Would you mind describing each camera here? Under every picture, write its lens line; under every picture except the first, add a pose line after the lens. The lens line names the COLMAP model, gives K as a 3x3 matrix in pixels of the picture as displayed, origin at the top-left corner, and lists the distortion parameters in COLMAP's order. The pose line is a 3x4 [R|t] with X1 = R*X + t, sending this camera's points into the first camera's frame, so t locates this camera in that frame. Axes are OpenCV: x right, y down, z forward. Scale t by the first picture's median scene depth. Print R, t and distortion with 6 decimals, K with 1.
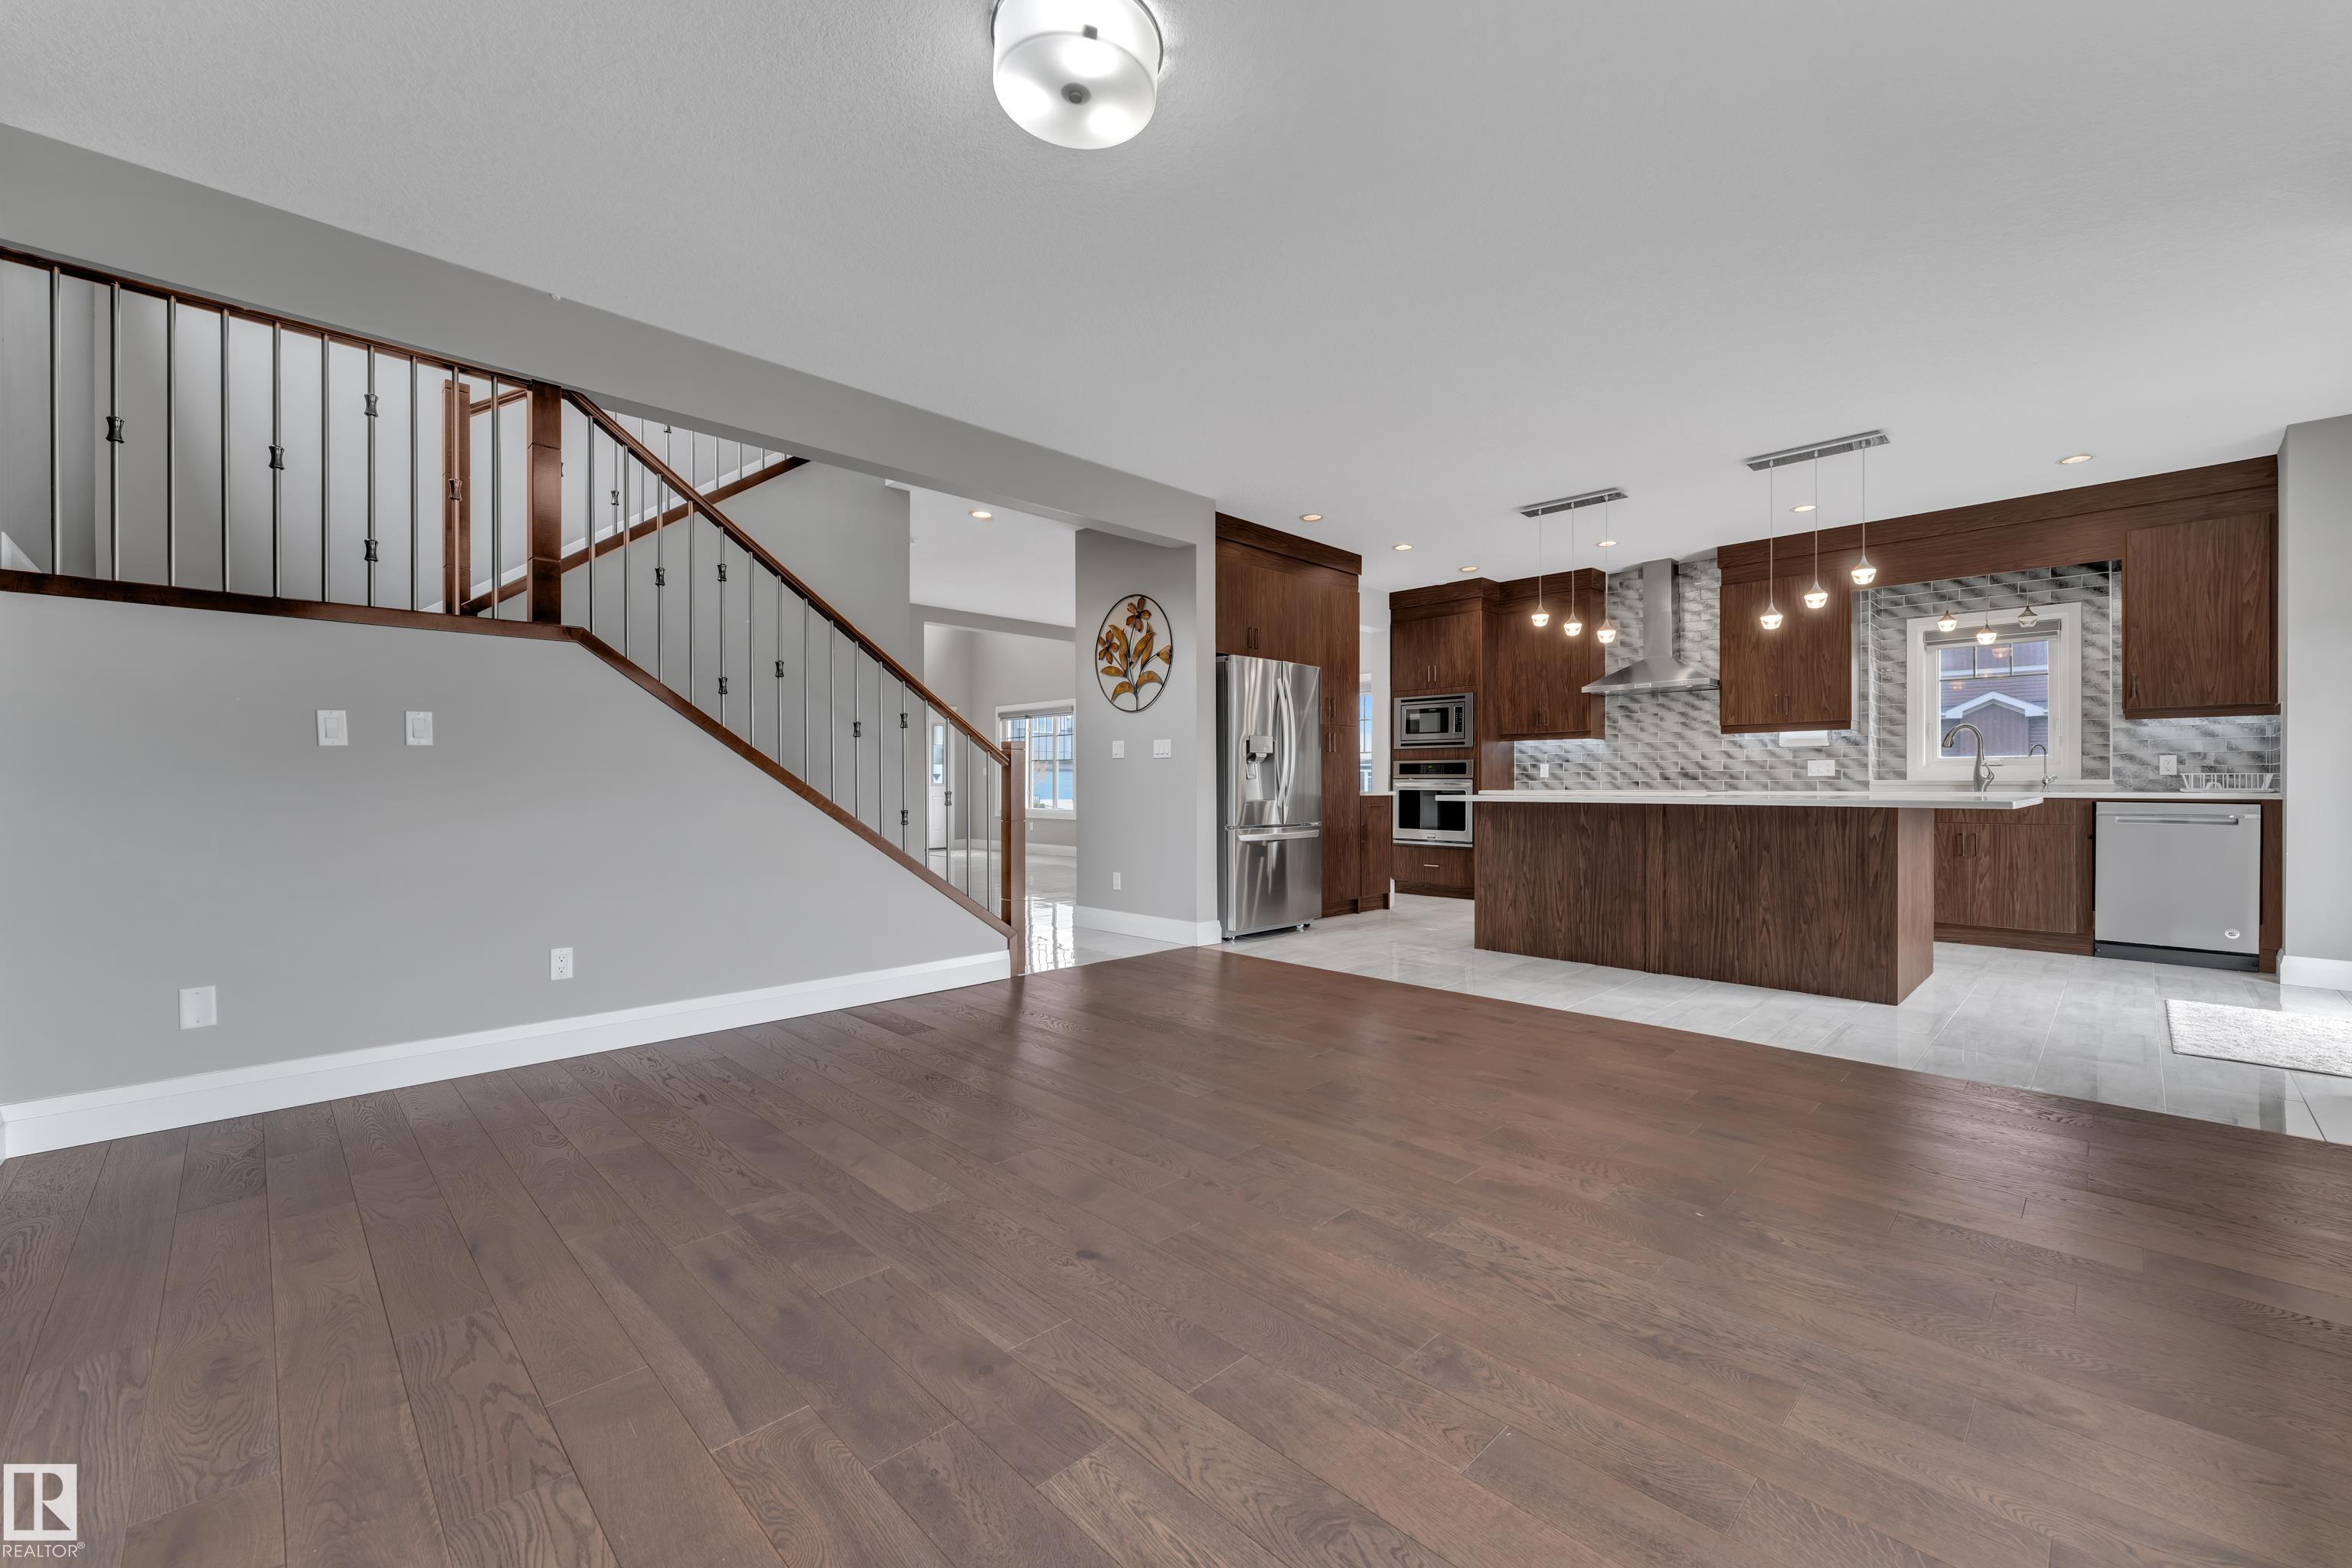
lens RADIAL K [[938.1, 0, 1176.0], [0, 938.1, 784.0], [0, 0, 1]] dist [-0.001684, -0.000175]
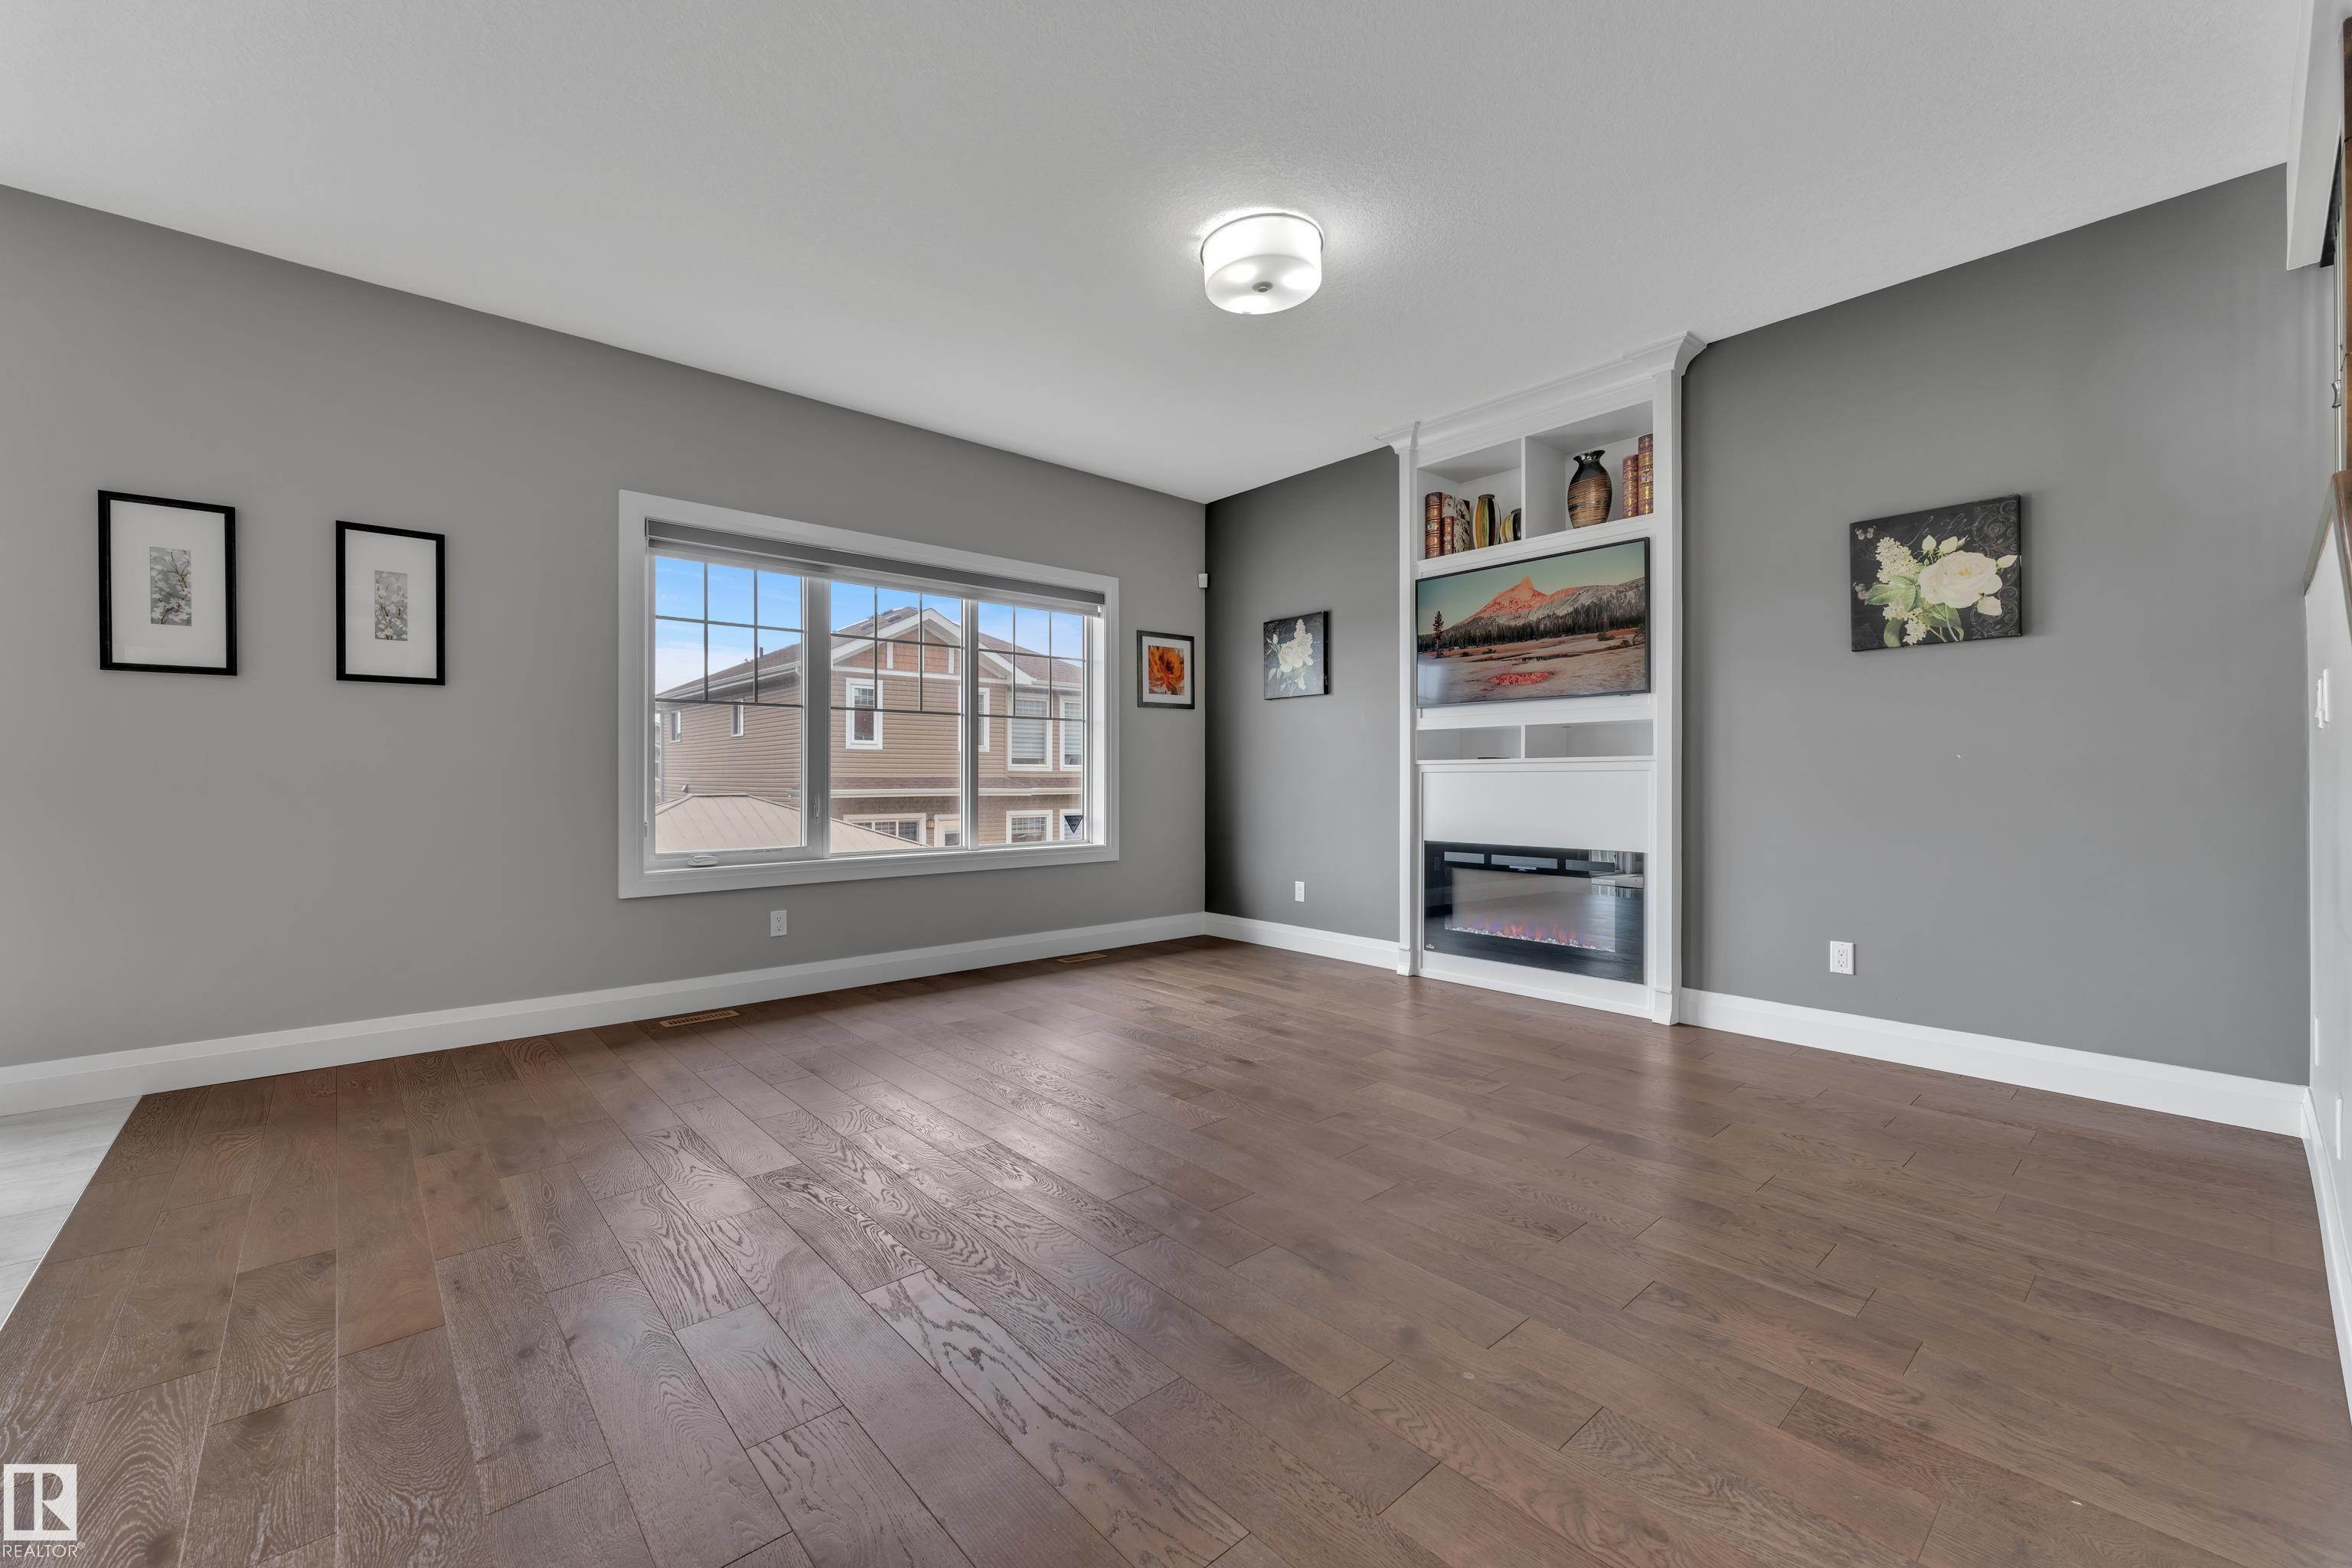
lens RADIAL K [[944.8, 0, 1171.4], [0, 944.8, 782.7], [0, 0, 1]] dist [-0.000519, -0.000058]
pose [[-0.998543, 0.002638, 0.053905, -0.046792], [0.003130, 0.999954, 0.009062, -0.013858], [-0.053878, 0.009218, -0.998505, 2.469400]]
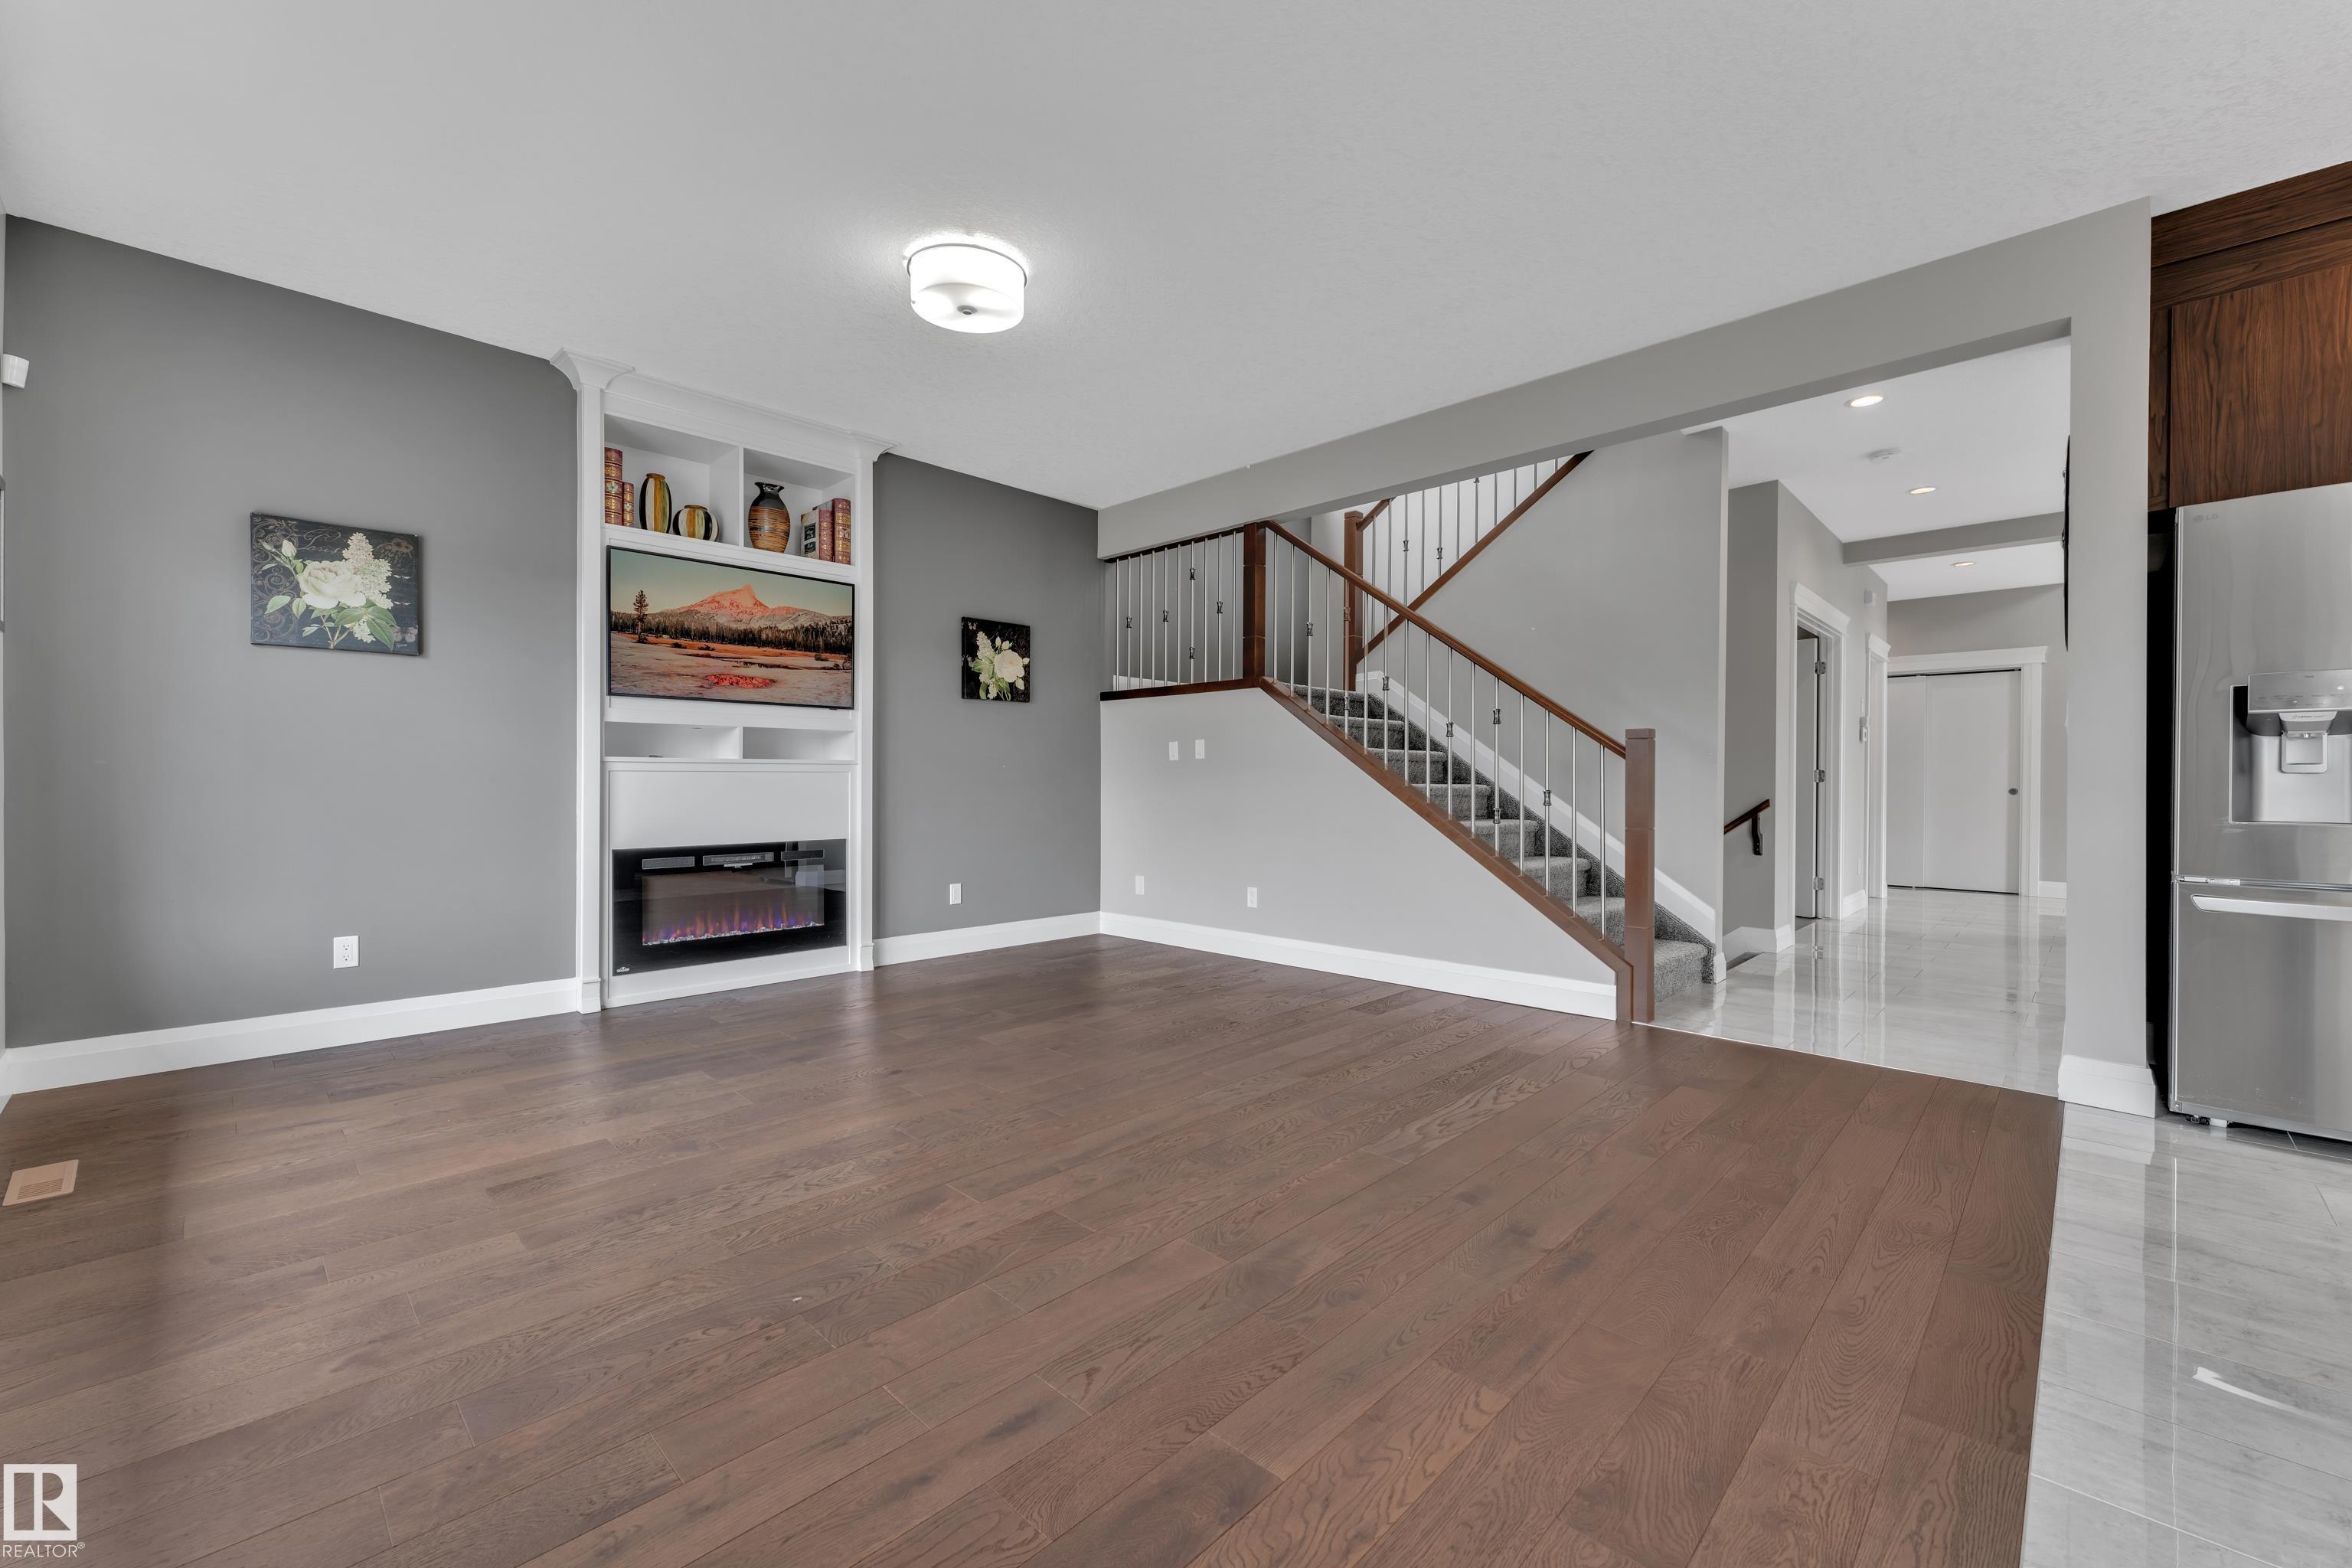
lens RADIAL K [[944.8, 0, 1171.4], [0, 944.8, 782.7], [0, 0, 1]] dist [-0.000519, -0.000058]
pose [[0.020091, 0.002918, -0.999794, 1.410511], [-0.003752, 0.999989, 0.002843, -0.001546], [0.999791, 0.003694, 0.020102, 1.321732]]
